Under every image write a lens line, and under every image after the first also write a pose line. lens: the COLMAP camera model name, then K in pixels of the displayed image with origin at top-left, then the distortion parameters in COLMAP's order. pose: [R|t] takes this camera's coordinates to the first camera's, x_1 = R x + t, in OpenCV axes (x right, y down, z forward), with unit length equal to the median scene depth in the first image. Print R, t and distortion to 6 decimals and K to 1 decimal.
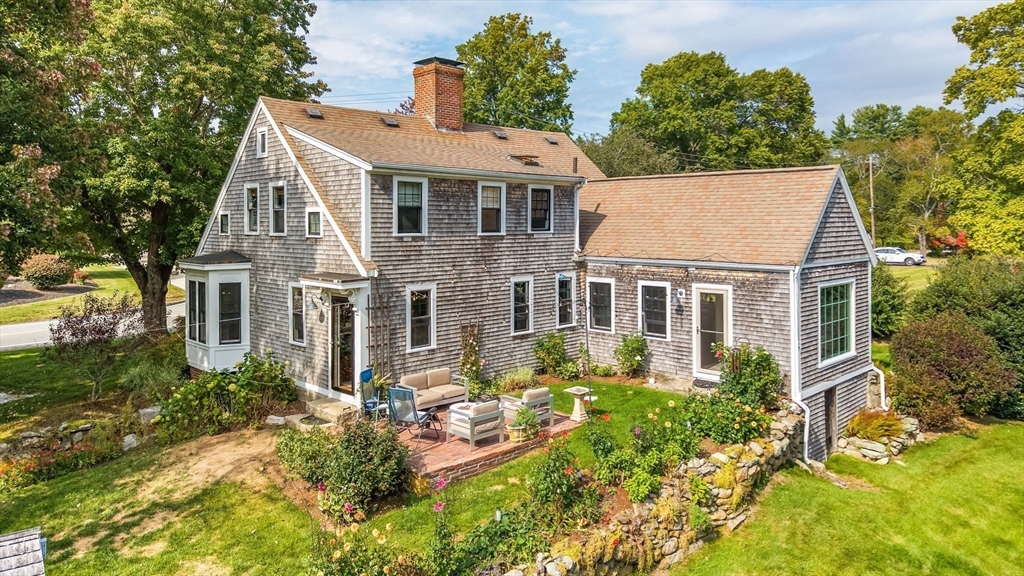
lens RADIAL K [[687.5, 0, 514.8], [0, 687.5, 230.1], [0, 0, 1]] dist [0.009180, -0.002825]
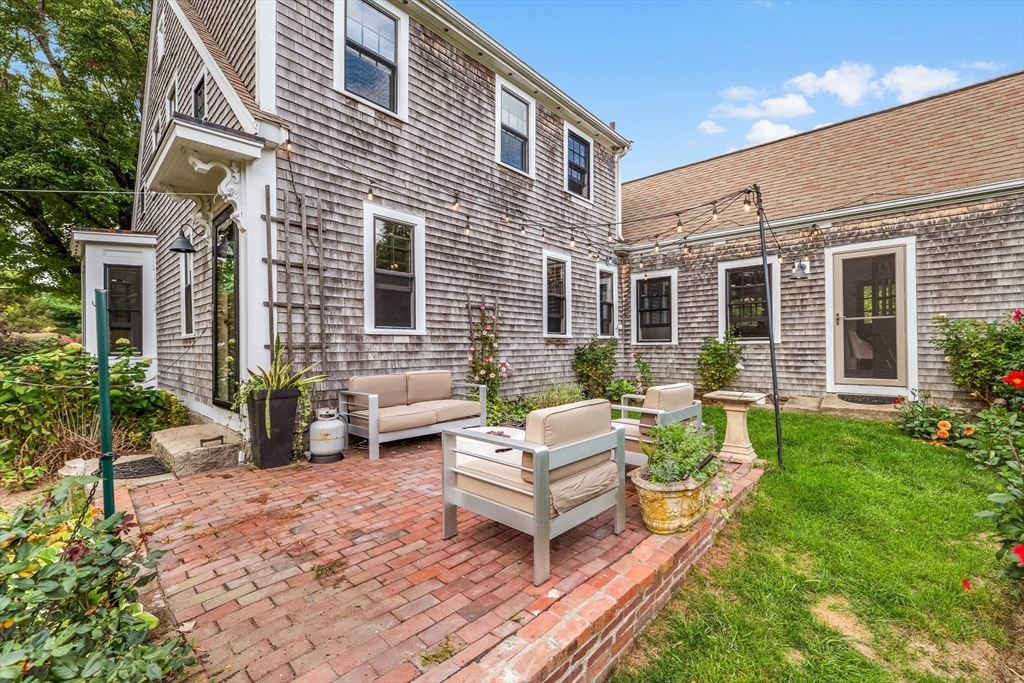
lens RADIAL K [[419.5, 0, 504.9], [0, 419.5, 347.5], [0, 0, 1]] dist [-0.019210, -0.000076]
pose [[0.999398, -0.004155, 0.034433, -0.059212], [0.004455, 0.999953, -0.008631, 0.175605], [-0.034396, 0.008779, 0.999370, 0.629946]]
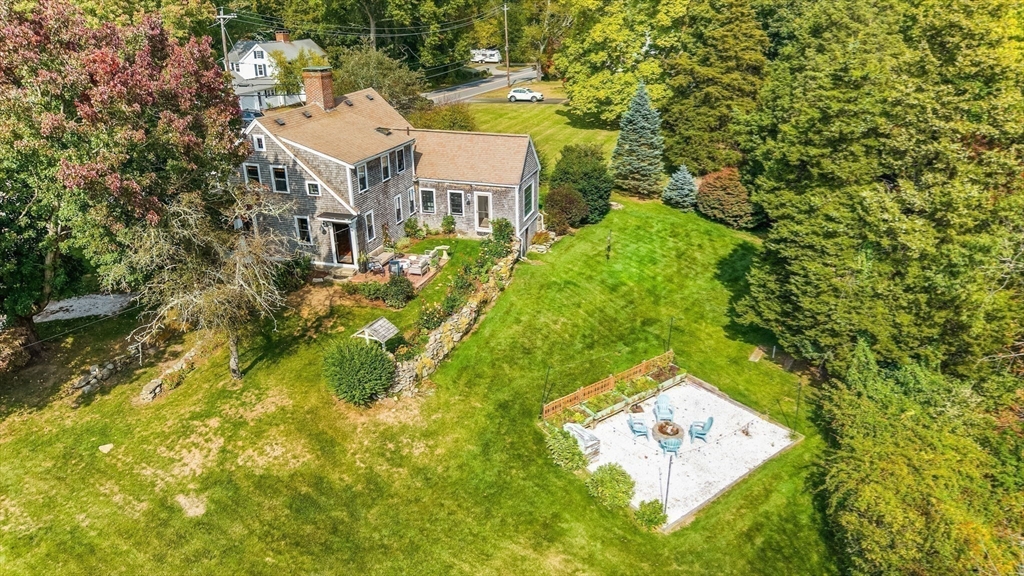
lens RADIAL K [[687.5, 0, 514.9], [0, 687.5, 287.9], [0, 0, 1]] dist [0.009180, -0.002825]
pose [[0.870420, -0.189788, 0.454256, -0.735210], [0.005238, 0.926223, 0.376939, -0.495305], [-0.492281, -0.325716, 0.807198, -1.034631]]
